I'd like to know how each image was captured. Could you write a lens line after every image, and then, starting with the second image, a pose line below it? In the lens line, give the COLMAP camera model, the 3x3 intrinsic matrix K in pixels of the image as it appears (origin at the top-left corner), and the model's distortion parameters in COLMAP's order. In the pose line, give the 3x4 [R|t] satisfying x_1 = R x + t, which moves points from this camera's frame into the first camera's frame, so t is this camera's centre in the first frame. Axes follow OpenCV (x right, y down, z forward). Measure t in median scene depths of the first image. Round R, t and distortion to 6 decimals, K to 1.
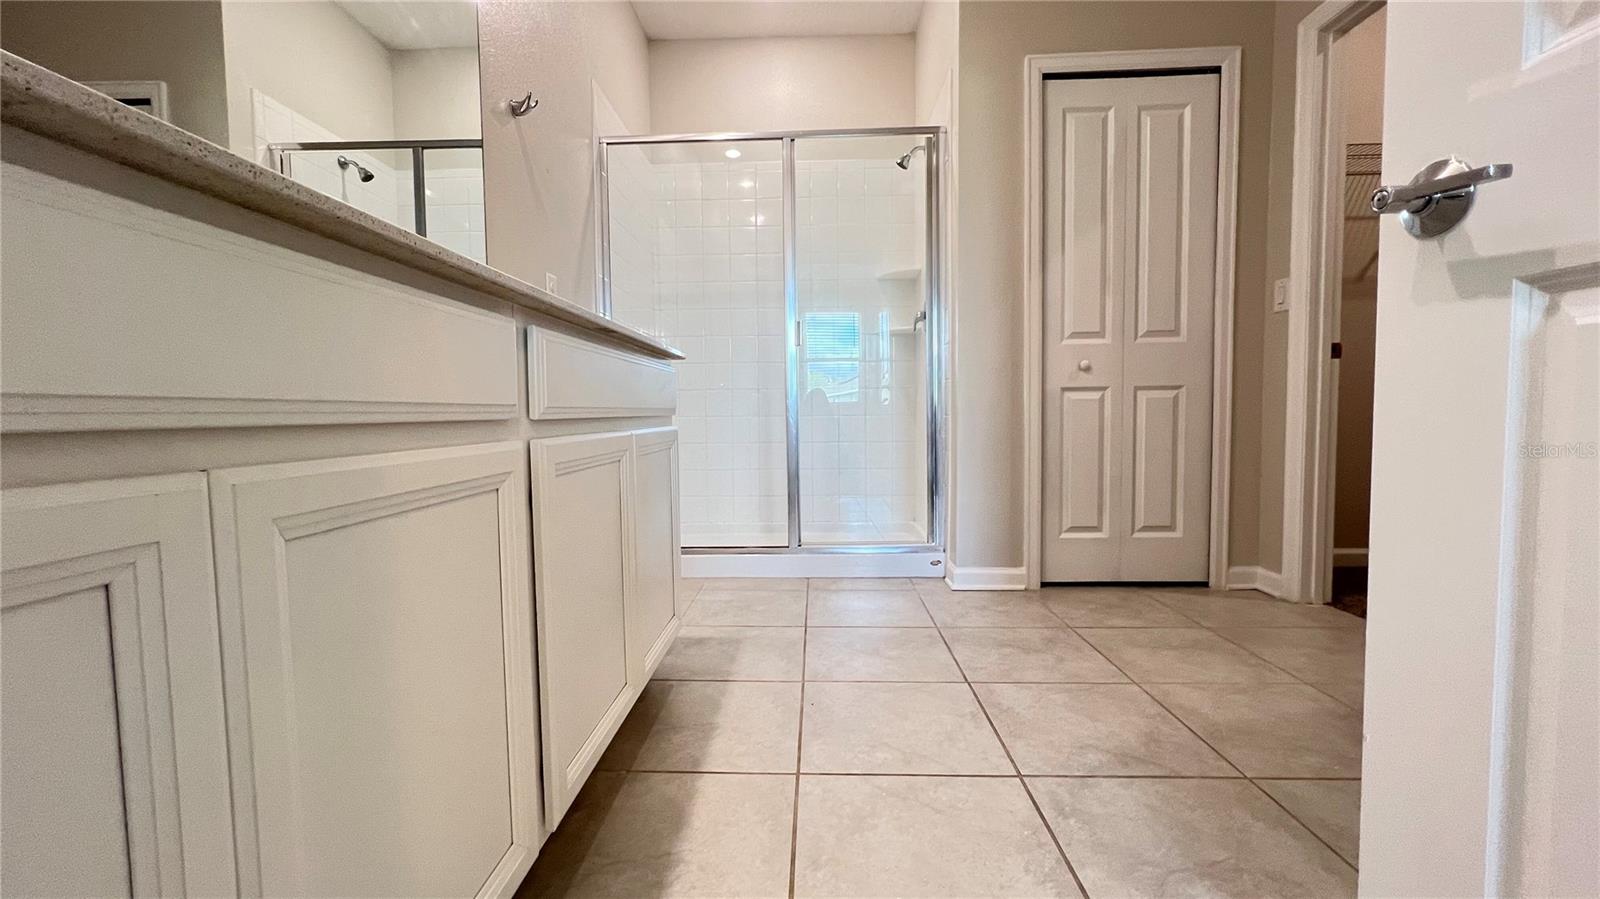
lens RADIAL K [[638.1, 0, 793.7], [0, 638.1, 447.8], [0, 0, 1]] dist [0.000773, -0.000103]
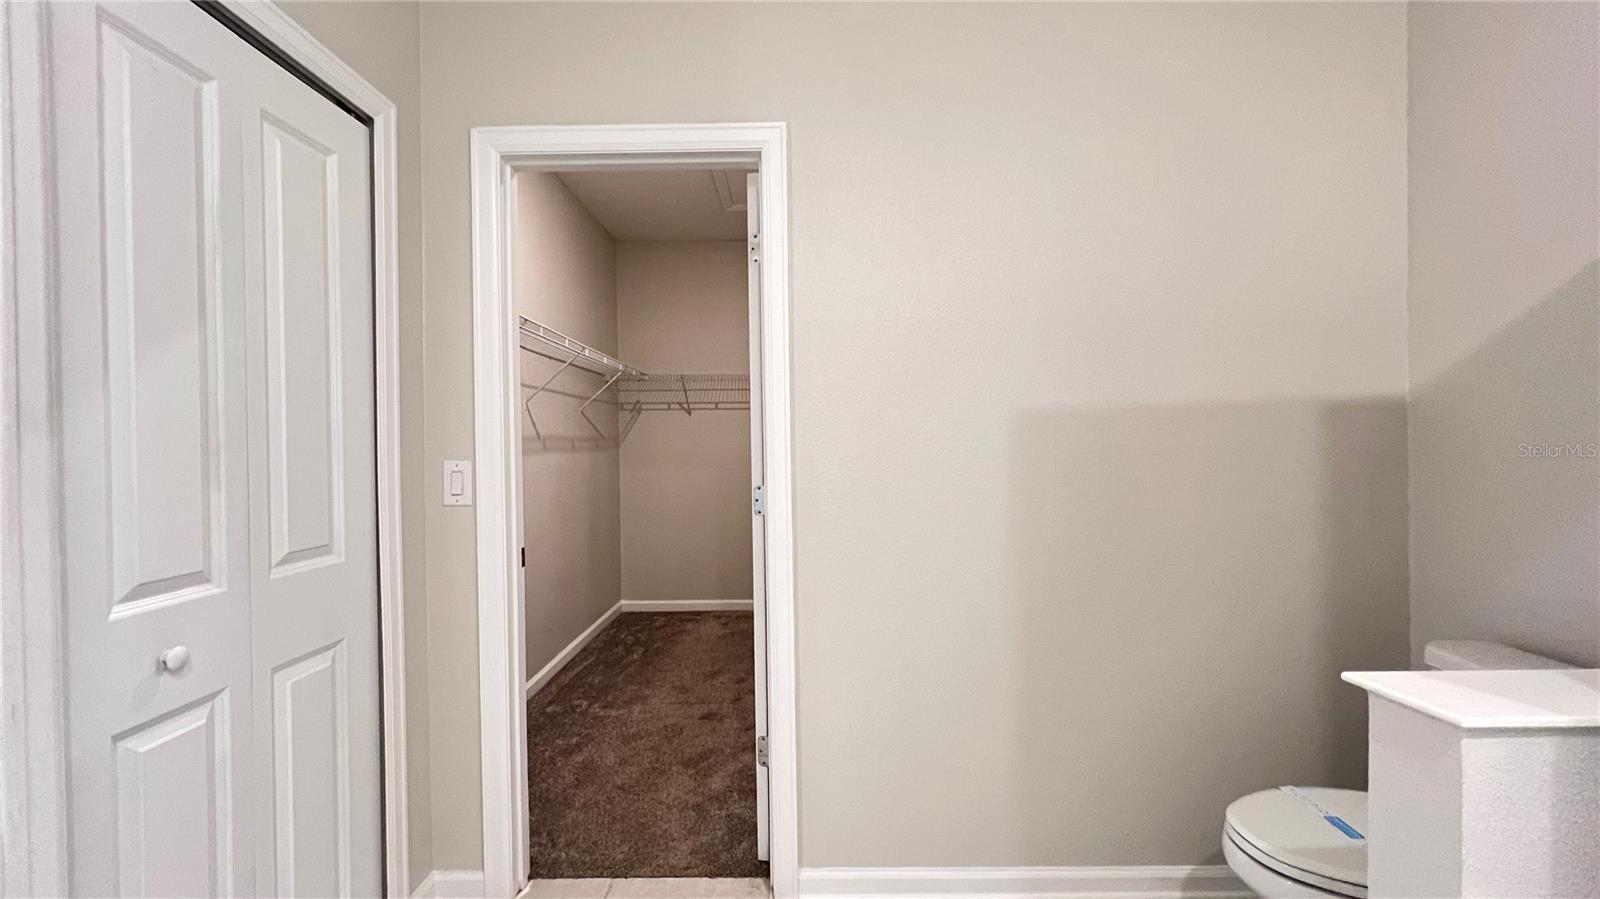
lens RADIAL K [[638.1, 0, 793.7], [0, 638.1, 447.8], [0, 0, 1]] dist [0.000773, -0.000103]
pose [[-0.036973, 0.001489, 0.999315, 0.029886], [0.070642, 0.997501, 0.001127, -0.238351], [-0.996816, 0.070635, -0.036986, 0.610018]]
